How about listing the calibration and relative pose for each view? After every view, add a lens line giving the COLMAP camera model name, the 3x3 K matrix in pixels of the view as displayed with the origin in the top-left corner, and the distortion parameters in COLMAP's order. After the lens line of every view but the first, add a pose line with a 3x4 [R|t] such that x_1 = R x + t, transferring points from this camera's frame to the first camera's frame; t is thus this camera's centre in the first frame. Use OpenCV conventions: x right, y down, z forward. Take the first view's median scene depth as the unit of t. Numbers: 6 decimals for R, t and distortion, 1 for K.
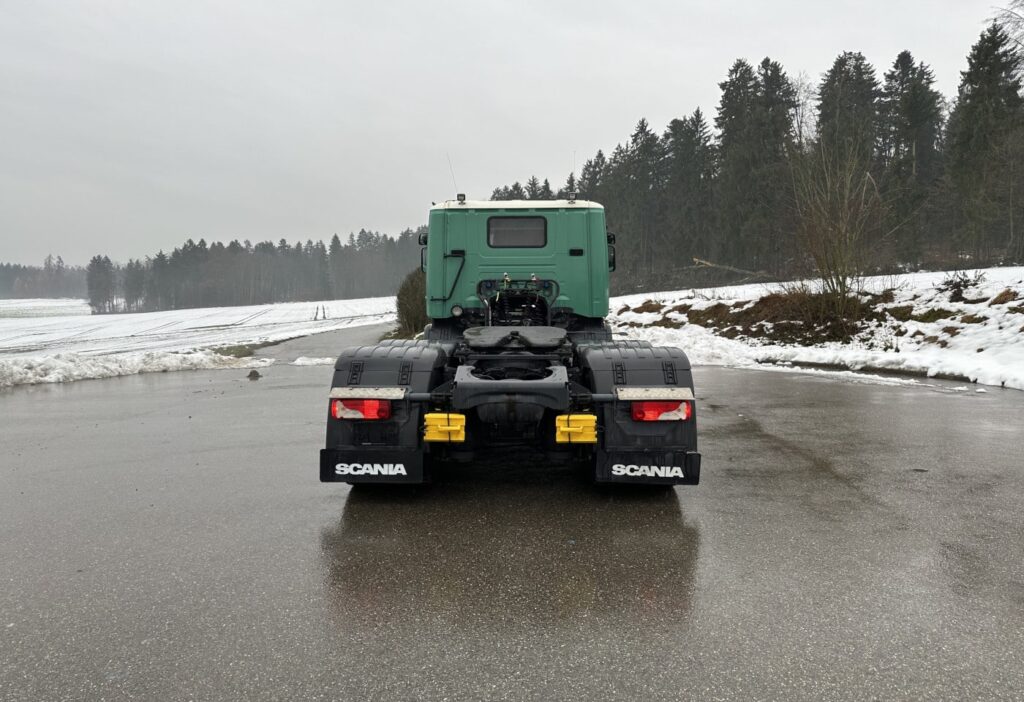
lens RADIAL K [[747.4, 0, 509.1], [0, 747.4, 352.0], [0, 0, 1]] dist [0.003023, -0.023266]
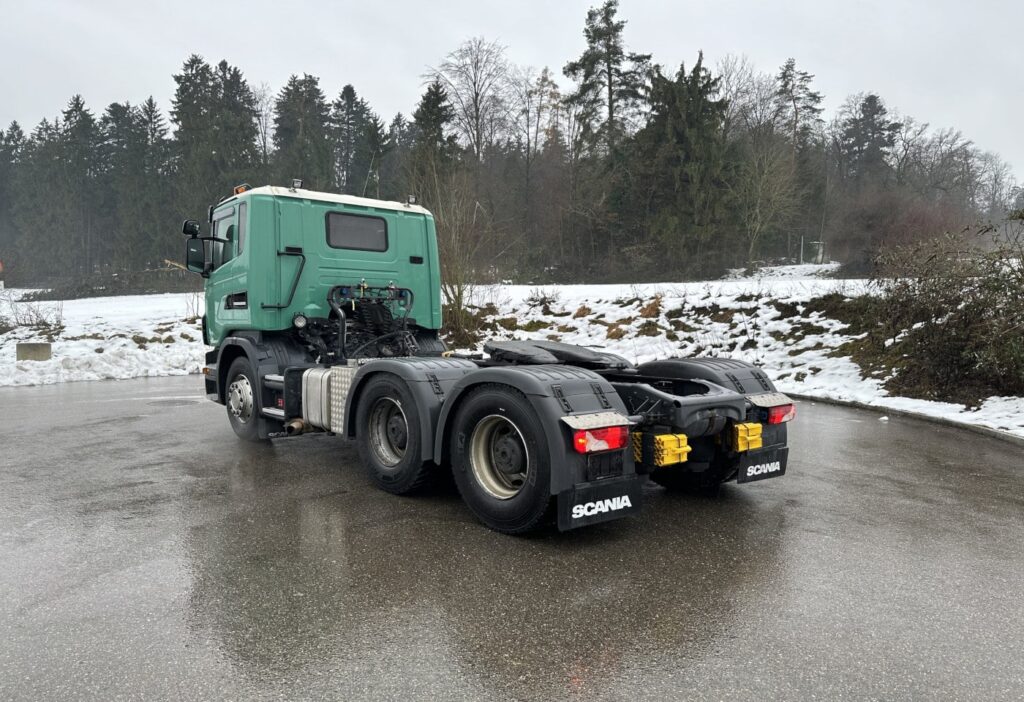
lens RADIAL K [[747.4, 0, 509.0], [0, 747.4, 350.9], [0, 0, 1]] dist [0.003023, -0.023266]
pose [[0.723125, -0.018750, 0.690462, -0.260410], [0.025379, 0.999678, 0.000567, -0.008876], [-0.690250, 0.017113, 0.723368, 0.131096]]
